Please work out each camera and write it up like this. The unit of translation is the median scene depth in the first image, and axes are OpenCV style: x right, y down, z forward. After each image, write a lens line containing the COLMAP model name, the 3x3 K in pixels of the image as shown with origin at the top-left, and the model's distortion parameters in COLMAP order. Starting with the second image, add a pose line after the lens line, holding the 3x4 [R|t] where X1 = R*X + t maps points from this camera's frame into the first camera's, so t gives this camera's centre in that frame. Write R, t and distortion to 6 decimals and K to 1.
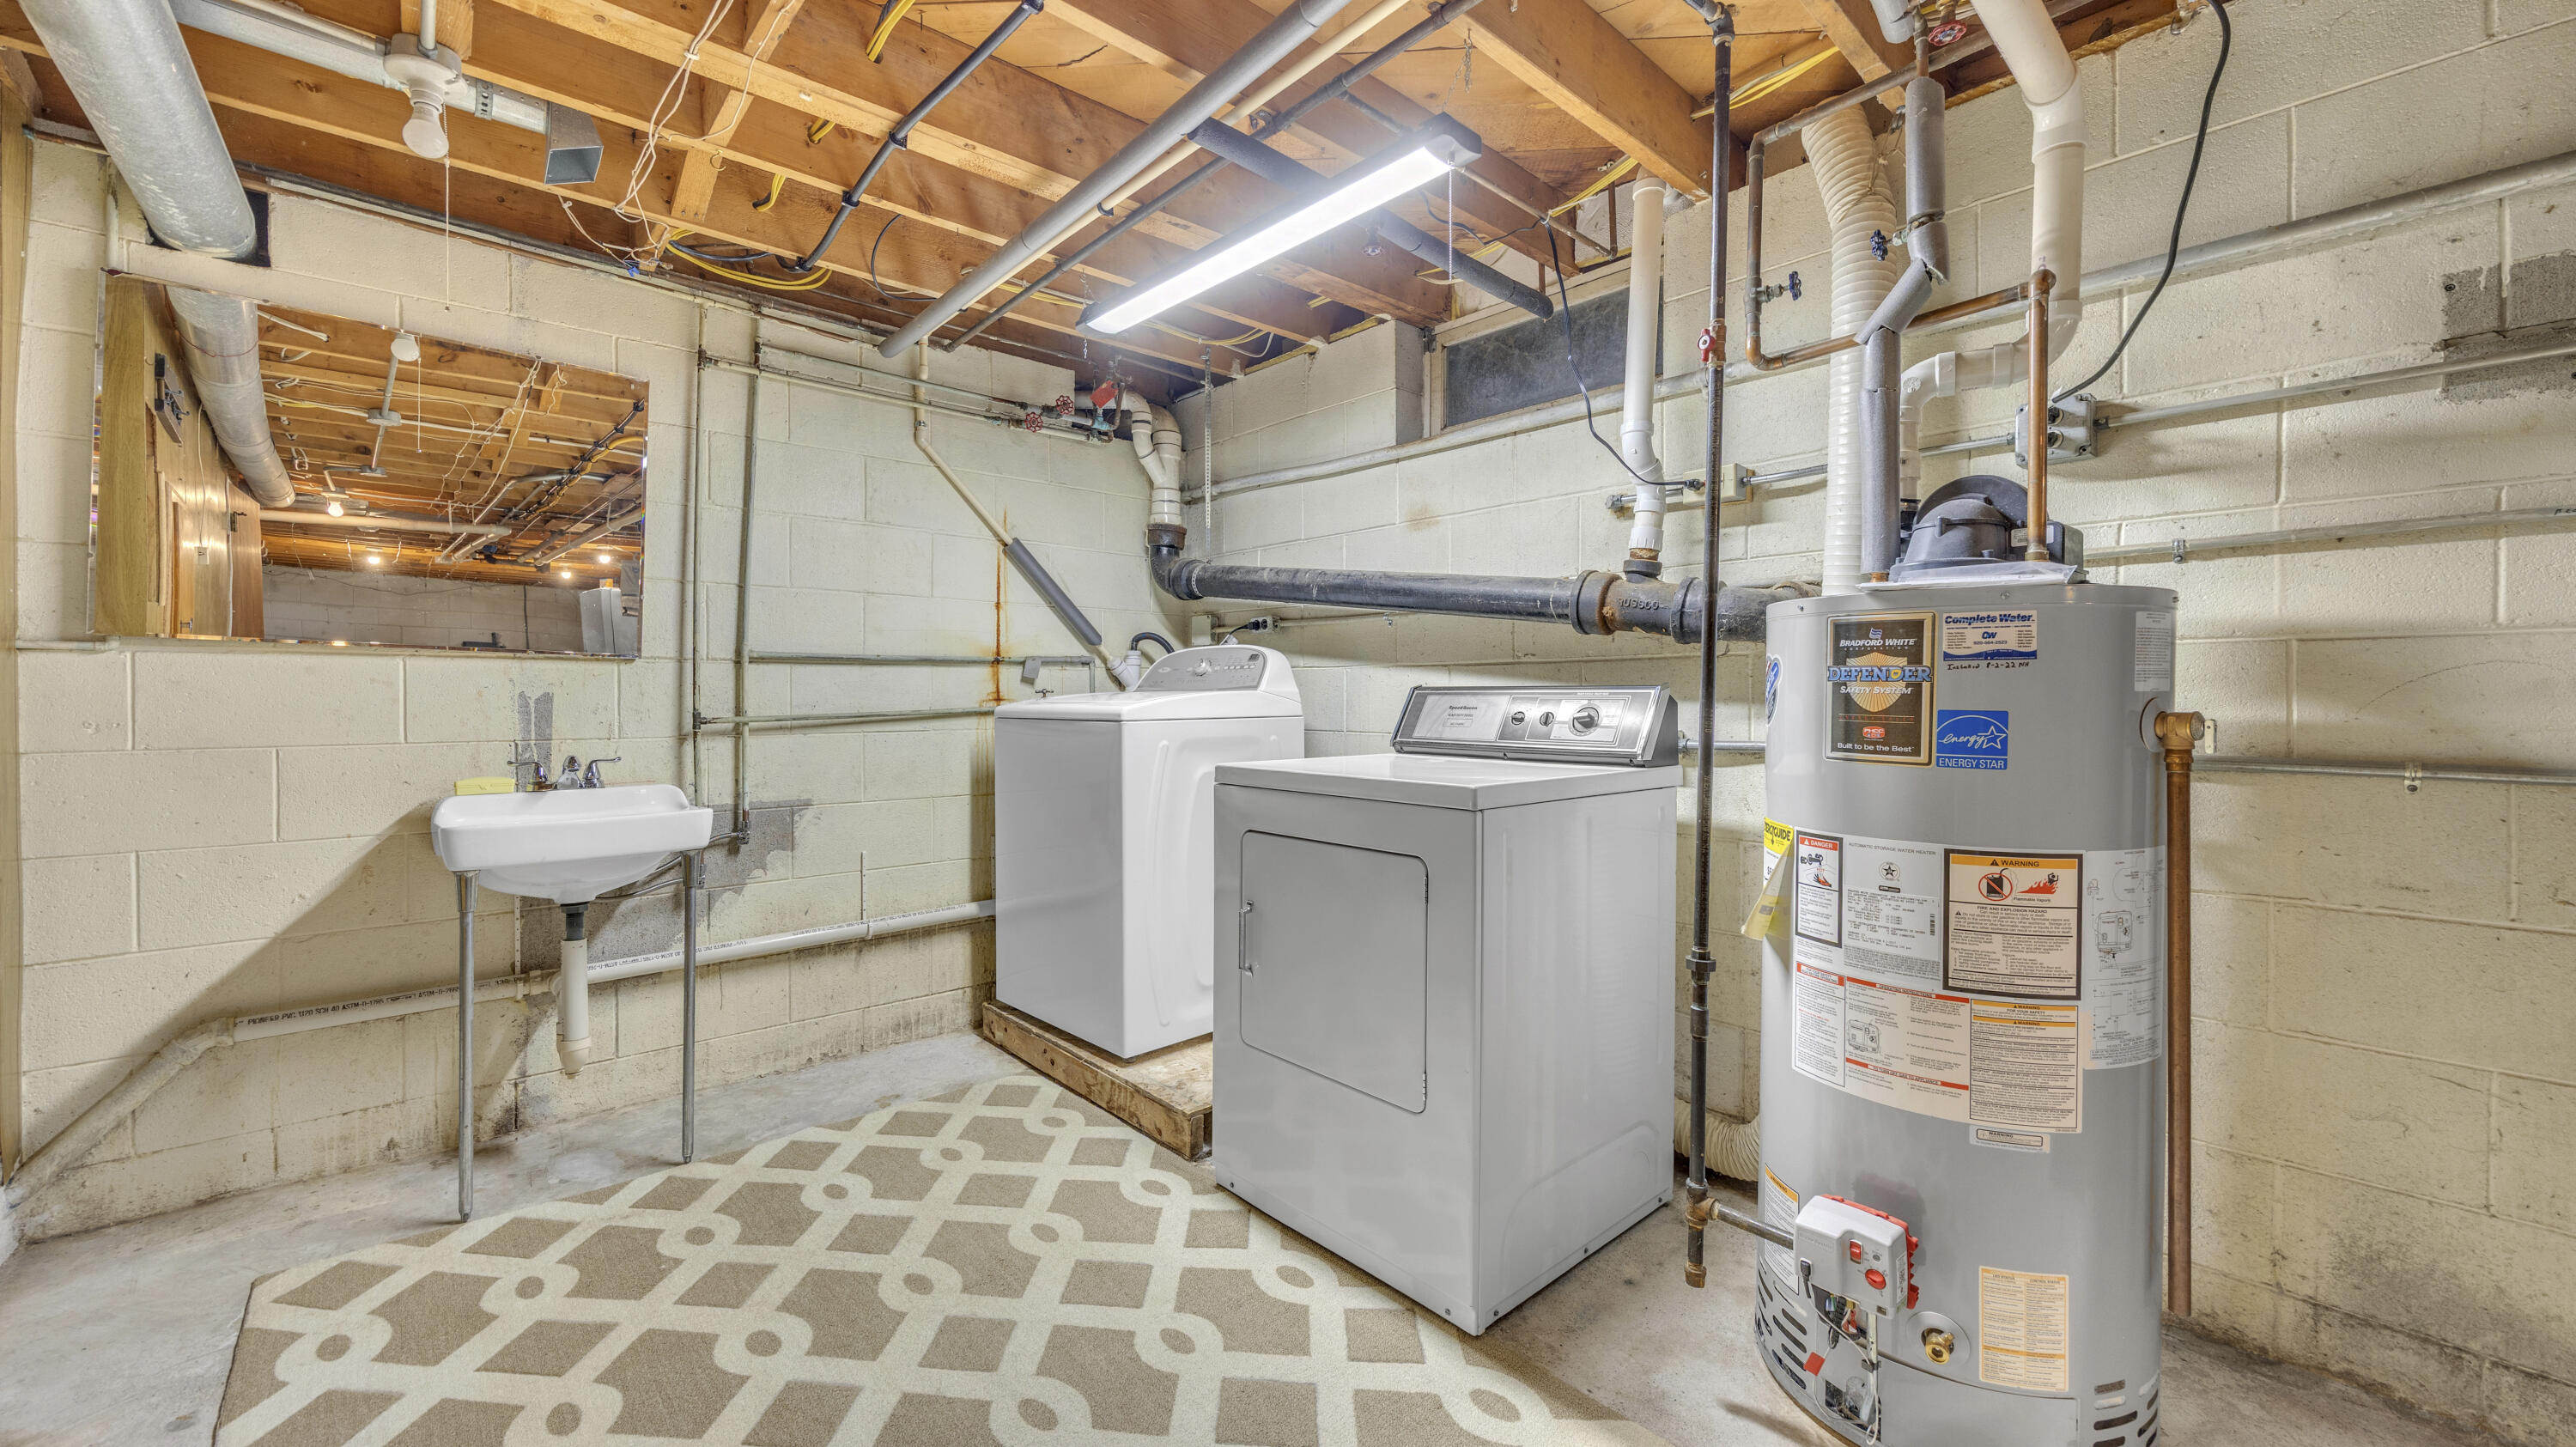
lens RADIAL K [[984.1, 0, 1283.1], [0, 984.1, 704.8], [0, 0, 1]] dist [-0.005675, 0.000295]
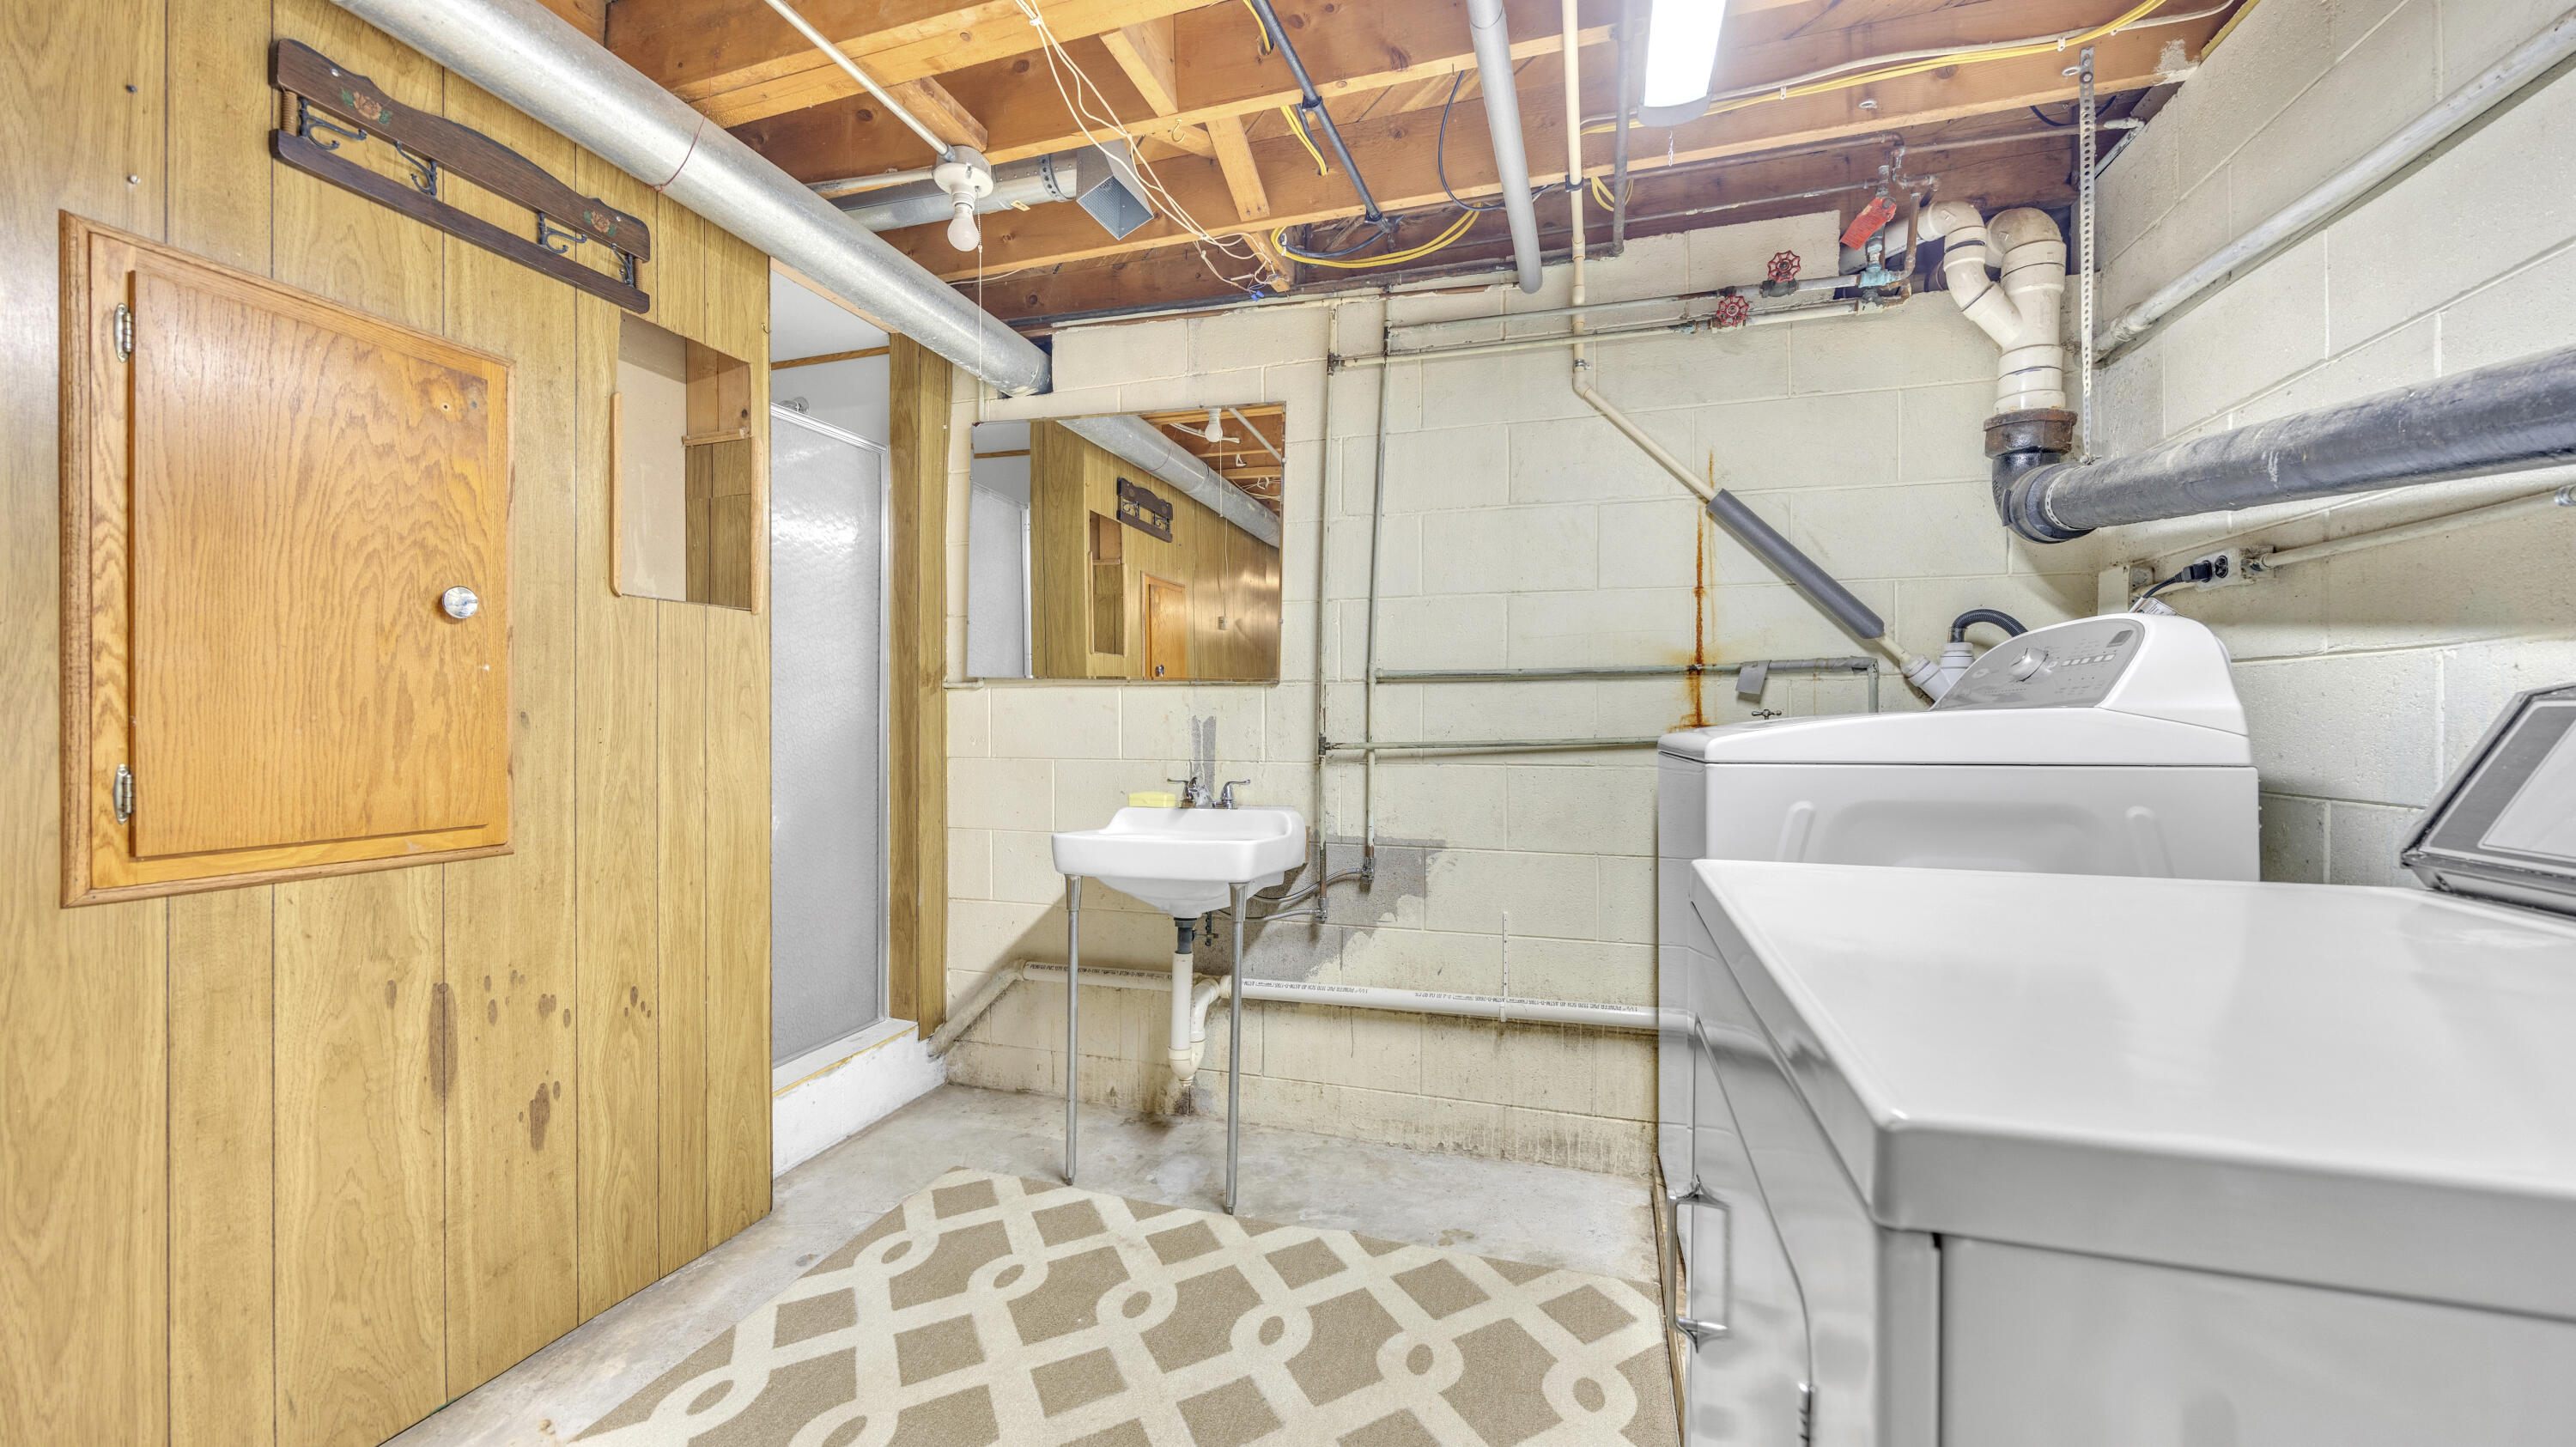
lens RADIAL K [[984.1, 0, 1278.2], [0, 984.1, 722.7], [0, 0, 1]] dist [-0.005675, 0.000295]
pose [[0.502860, 0.001549, -0.864367, 0.185952], [-0.008217, 0.999962, -0.002989, -0.002824], [0.864329, 0.008606, 0.502853, 0.443017]]
